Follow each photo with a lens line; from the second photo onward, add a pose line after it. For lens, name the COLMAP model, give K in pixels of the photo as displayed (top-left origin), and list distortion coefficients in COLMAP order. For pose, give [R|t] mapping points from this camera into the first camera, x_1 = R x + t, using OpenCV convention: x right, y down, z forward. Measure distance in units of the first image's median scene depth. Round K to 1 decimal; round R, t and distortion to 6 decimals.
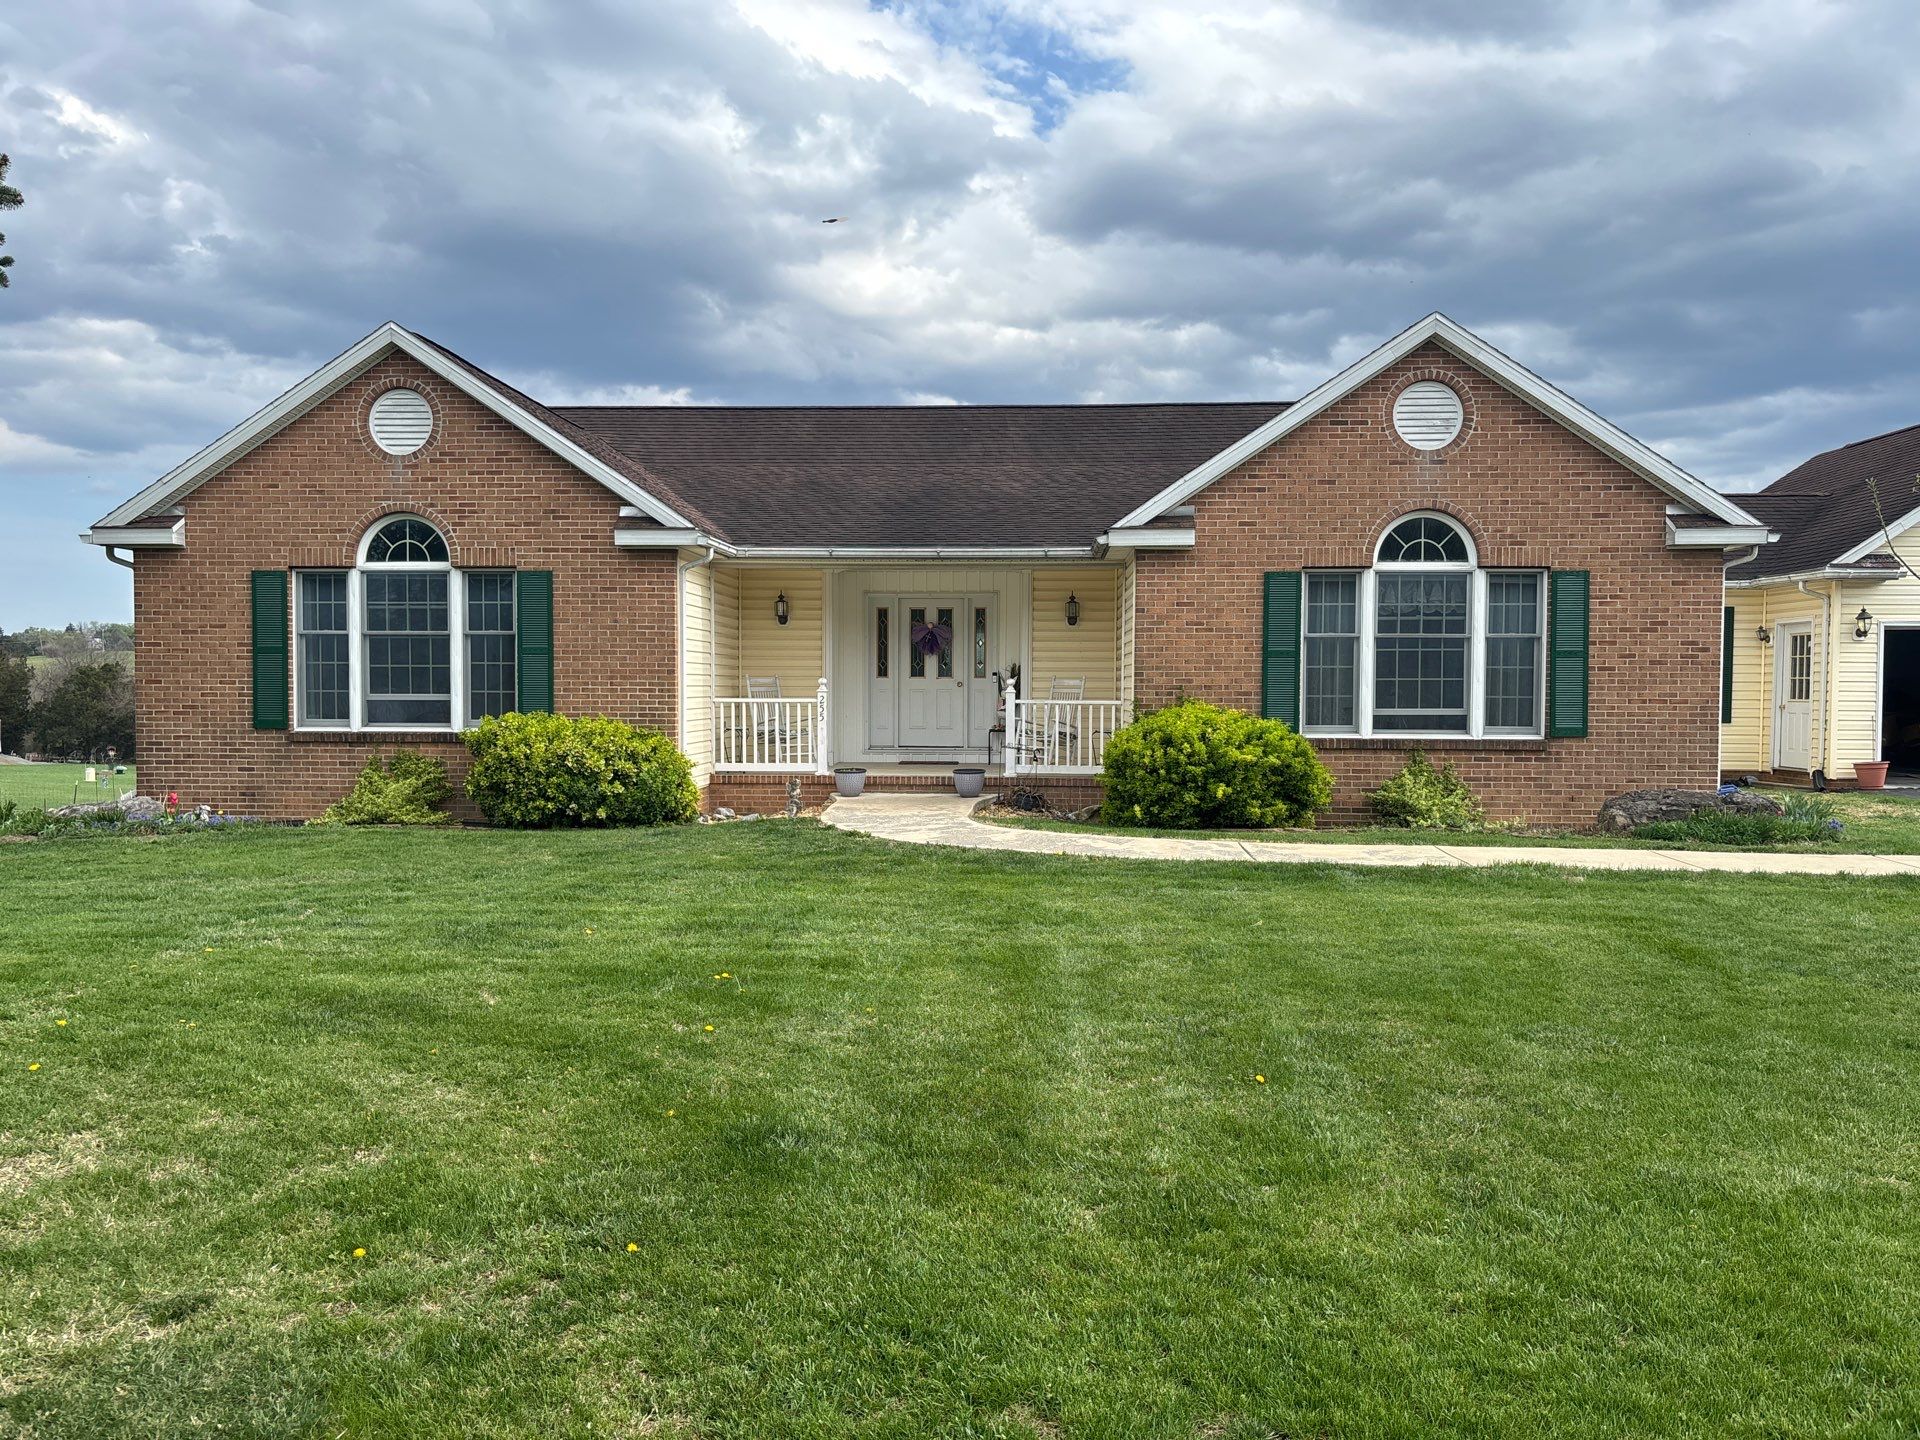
lens RADIAL K [[1360.2, 0, 960.0], [0, 1360.2, 720.0], [0, 0, 1]] dist [0.089789, 0.000257]
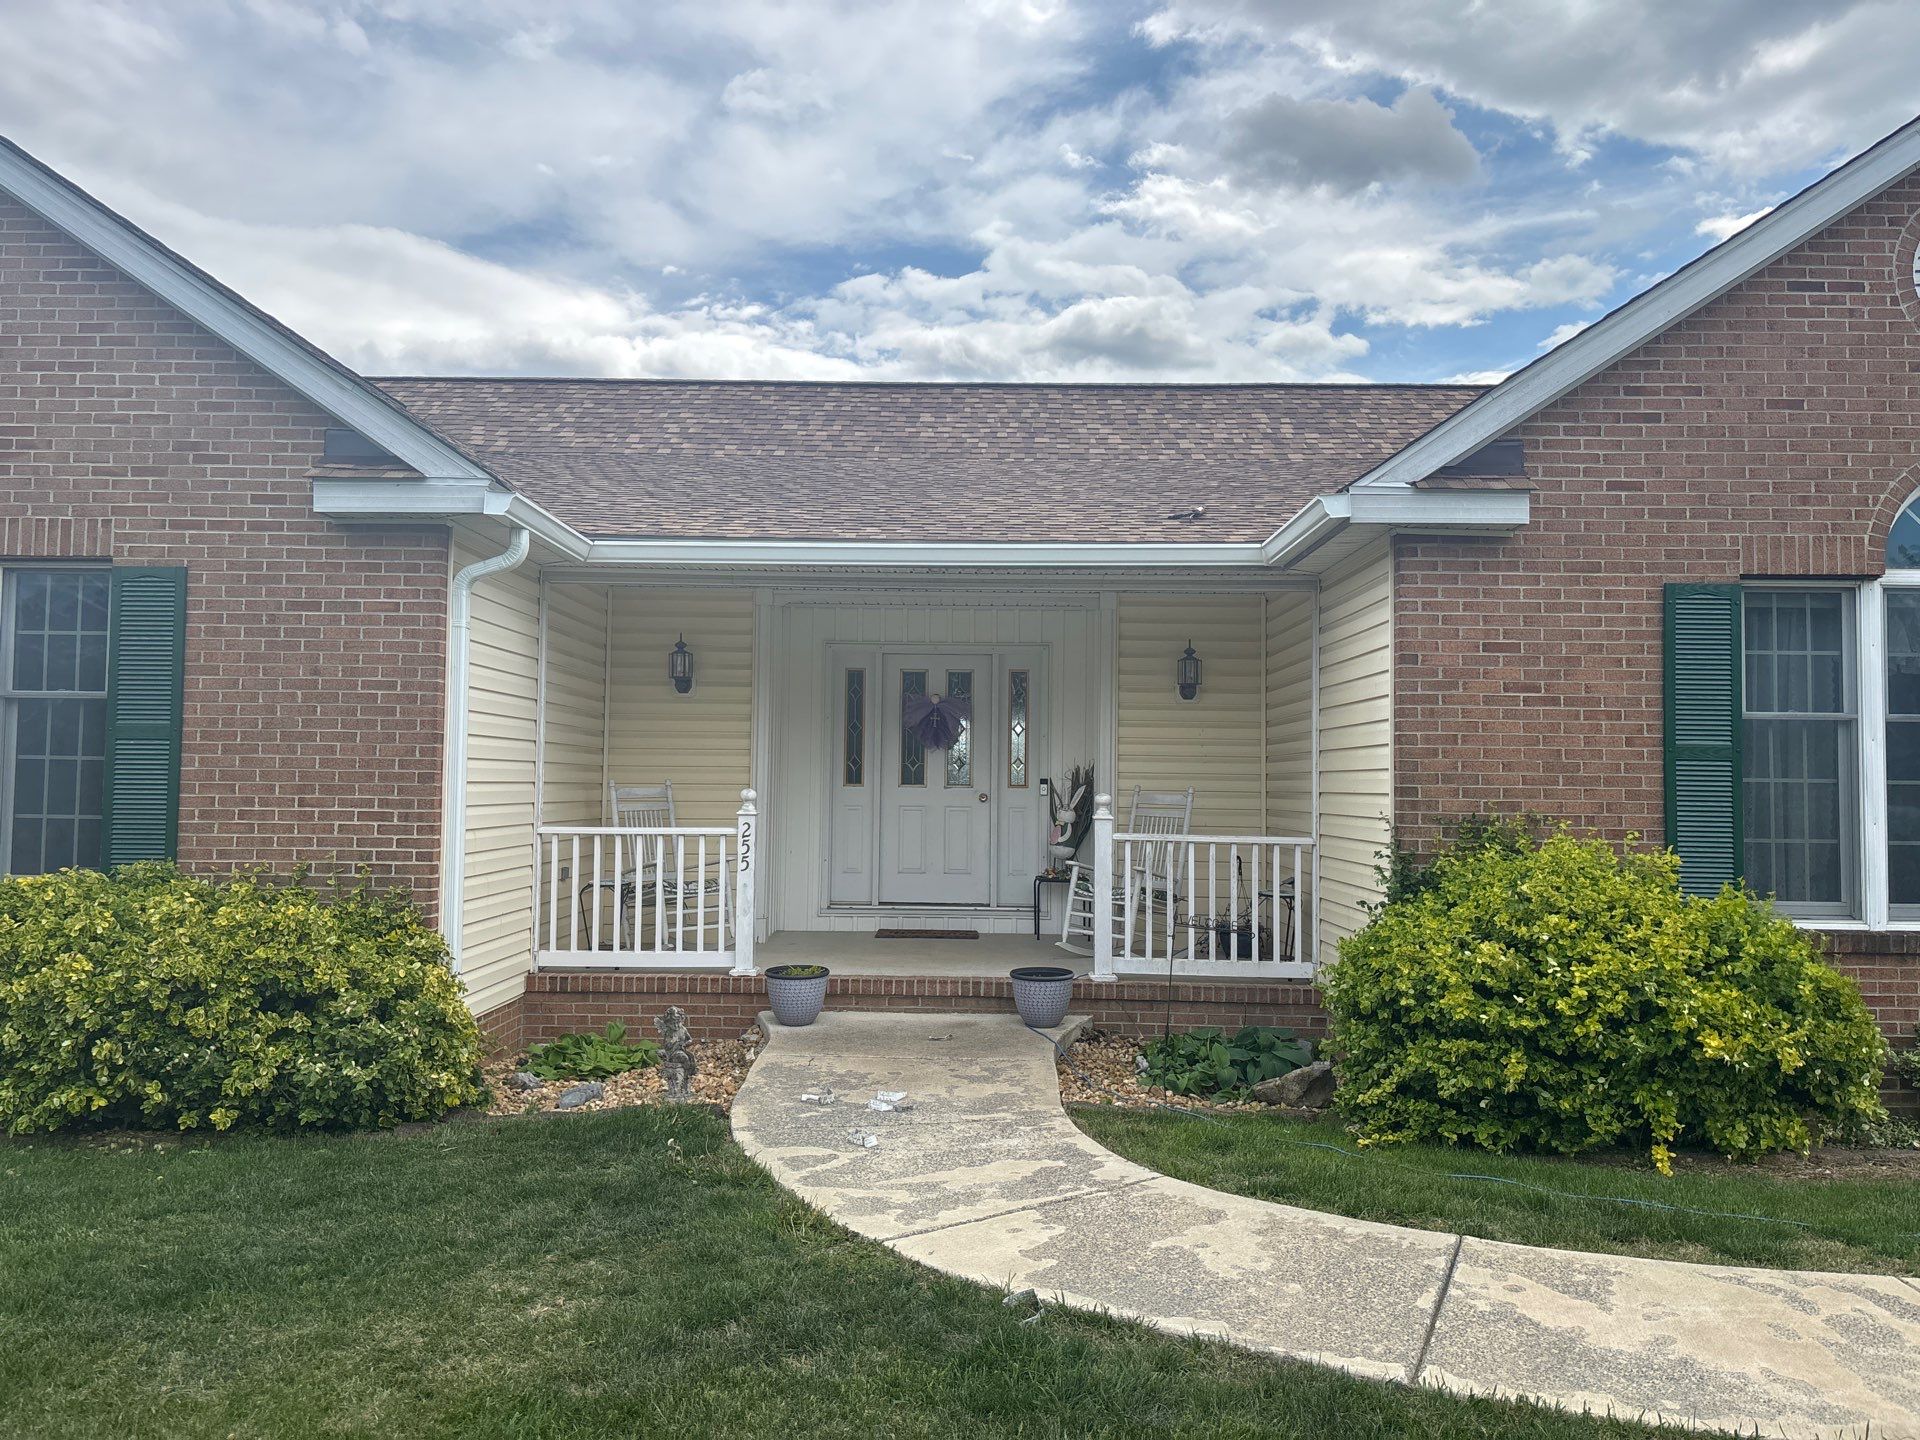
lens RADIAL K [[1381.1, 0, 960.0], [0, 1381.1, 720.0], [0, 0, 1]] dist [0.031170, 0.002084]
pose [[0.999069, 0.010481, 0.041837, -0.045149], [-0.007486, 0.997439, -0.071124, -0.022095], [-0.042475, 0.070745, 0.996590, 0.501685]]
